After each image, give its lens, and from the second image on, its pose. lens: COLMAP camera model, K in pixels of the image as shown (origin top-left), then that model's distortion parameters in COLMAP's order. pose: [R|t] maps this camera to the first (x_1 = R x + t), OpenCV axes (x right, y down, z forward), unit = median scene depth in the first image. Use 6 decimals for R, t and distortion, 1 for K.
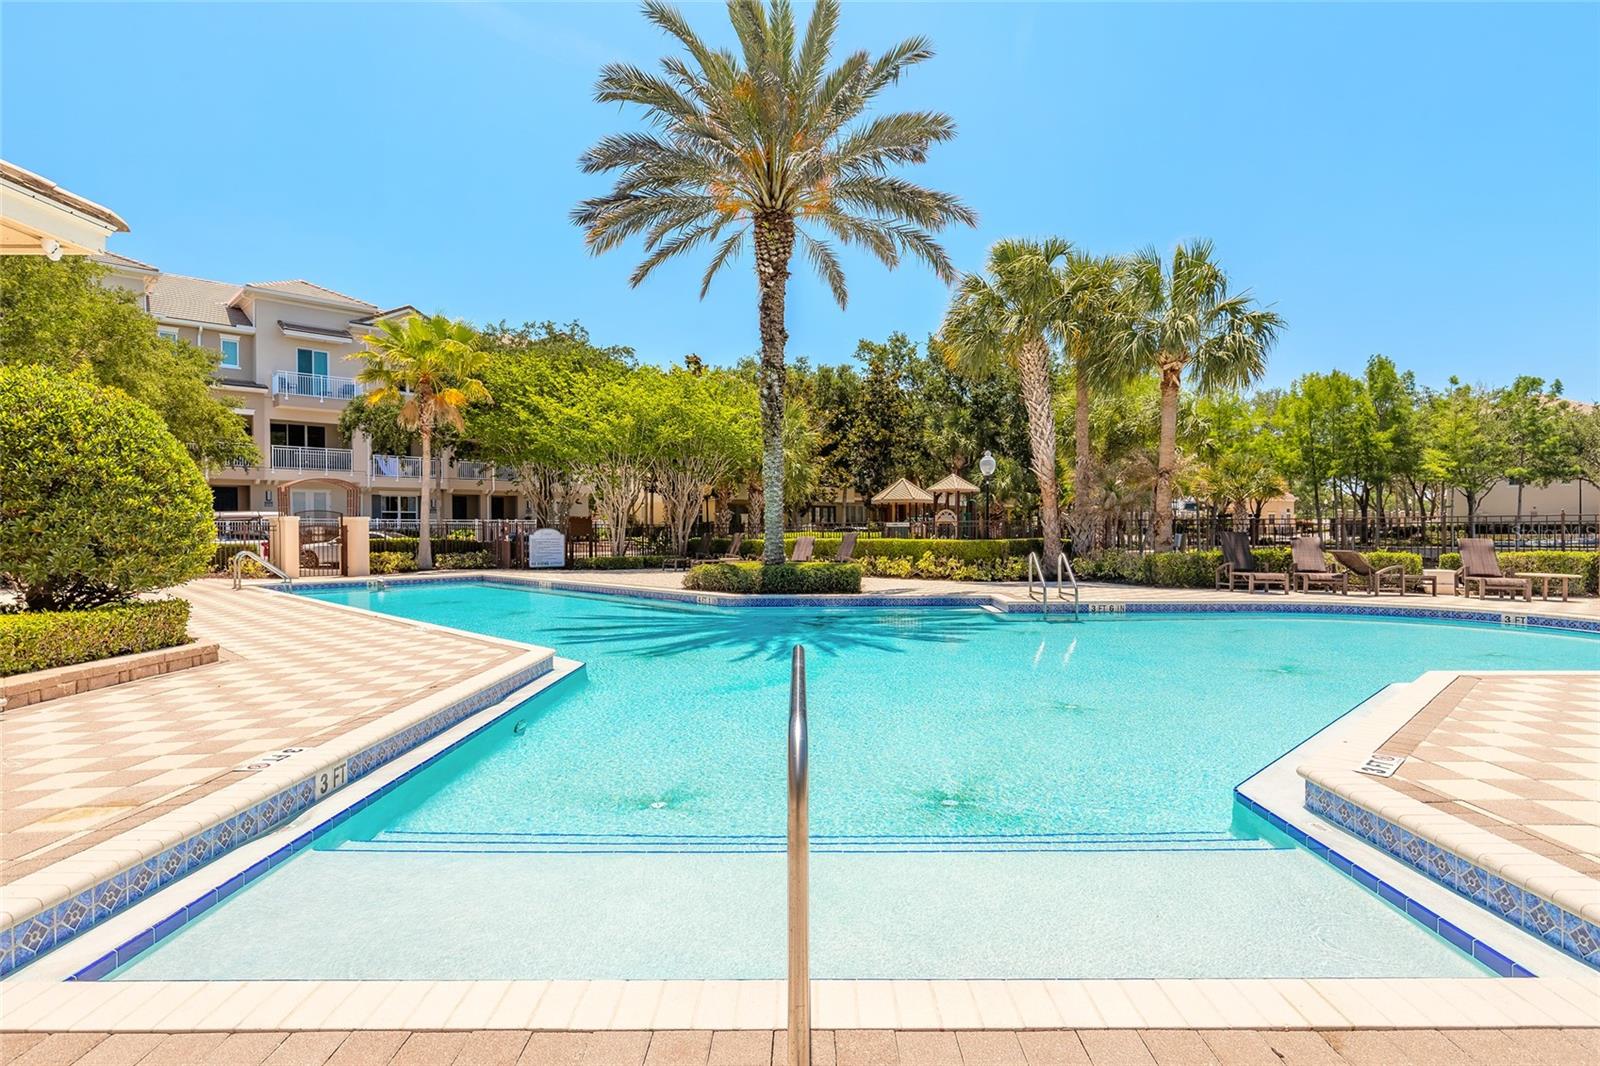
lens RADIAL K [[847.6, 0, 784.3], [0, 847.6, 526.3], [0, 0, 1]] dist [0.001091, 0.000365]
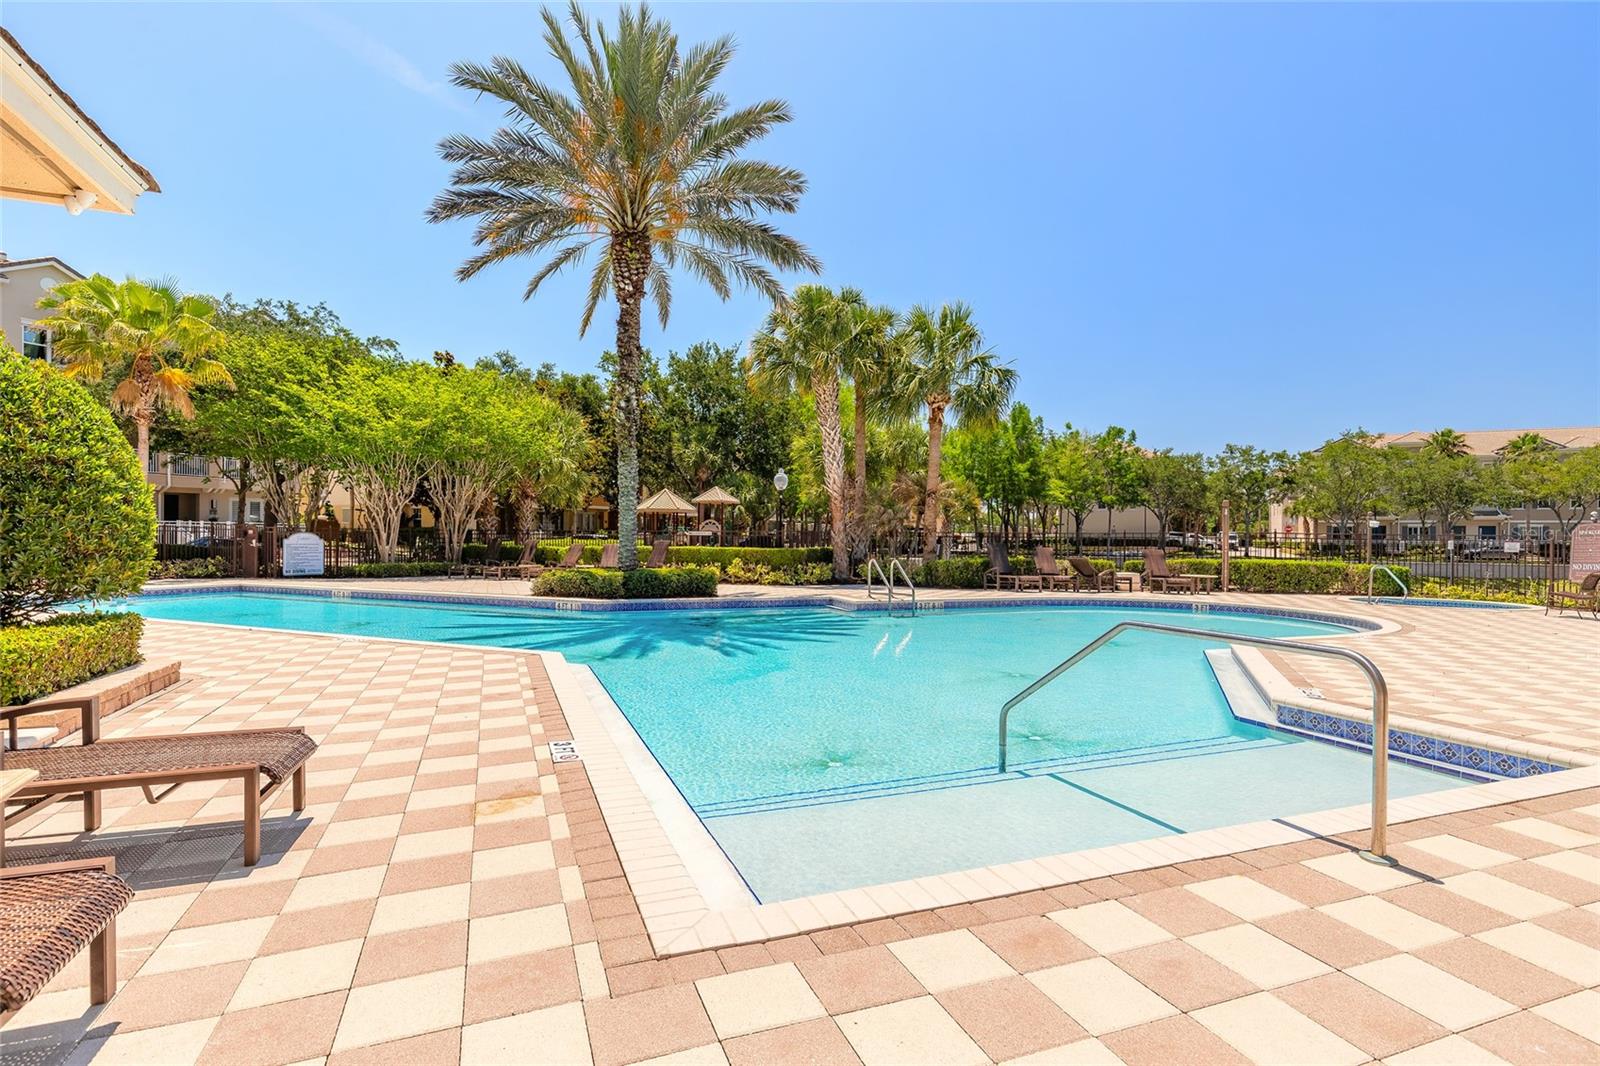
lens RADIAL K [[847.6, 0, 751.1], [0, 847.6, 537.5], [0, 0, 1]] dist [0.001091, 0.000365]
pose [[0.928046, 0.010880, 0.372307, -0.236841], [-0.012267, 0.999924, 0.001357, 0.000875], [-0.372264, -0.005826, 0.928109, -0.020551]]
